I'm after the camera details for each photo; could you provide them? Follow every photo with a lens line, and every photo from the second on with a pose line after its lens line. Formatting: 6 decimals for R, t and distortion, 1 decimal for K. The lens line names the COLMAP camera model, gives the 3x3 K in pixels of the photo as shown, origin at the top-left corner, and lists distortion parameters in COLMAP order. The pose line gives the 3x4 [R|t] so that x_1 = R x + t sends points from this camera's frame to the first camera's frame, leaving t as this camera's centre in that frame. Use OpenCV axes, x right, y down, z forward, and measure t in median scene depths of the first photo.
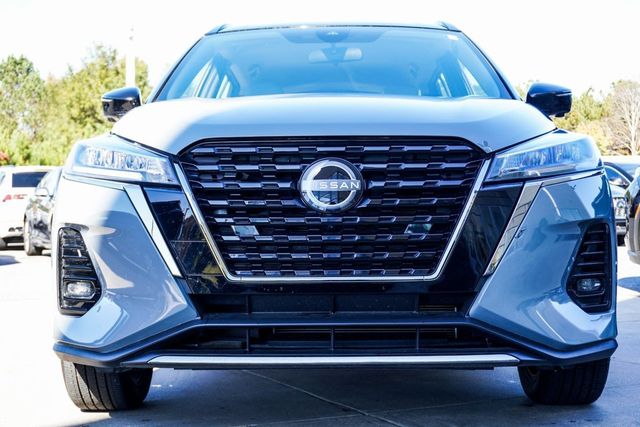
lens RADIAL K [[1027.6, 0, 318.5], [0, 1027.6, 208.8], [0, 0, 1]] dist [0.003445, 0.000000]
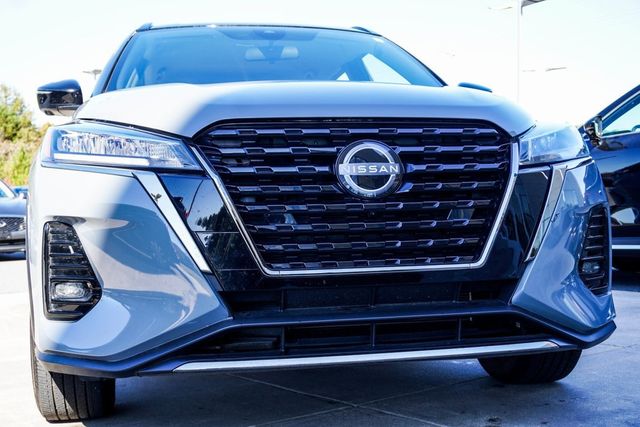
lens RADIAL K [[845.9, 0, 319.7], [0, 845.9, 219.0], [0, 0, 1]] dist [0.004783, 0.000000]
pose [[0.974767, -0.017233, 0.222558, -0.196405], [0.015661, 0.999838, 0.008830, 0.014327], [-0.222674, -0.005121, 0.974879, 0.253993]]
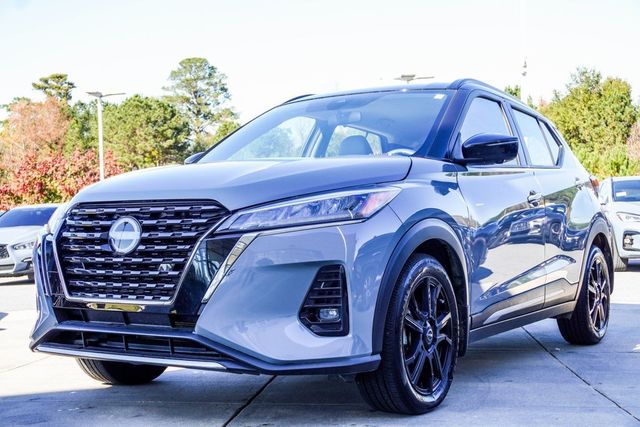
lens RADIAL K [[940.1, 0, 321.4], [0, 940.1, 216.2], [0, 0, 1]] dist [0.052651, 0.000000]
pose [[0.851193, -0.005642, -0.524822, 0.904046], [0.004610, 0.999984, -0.003274, -0.042740], [0.524833, 0.000367, 0.851205, 0.025518]]
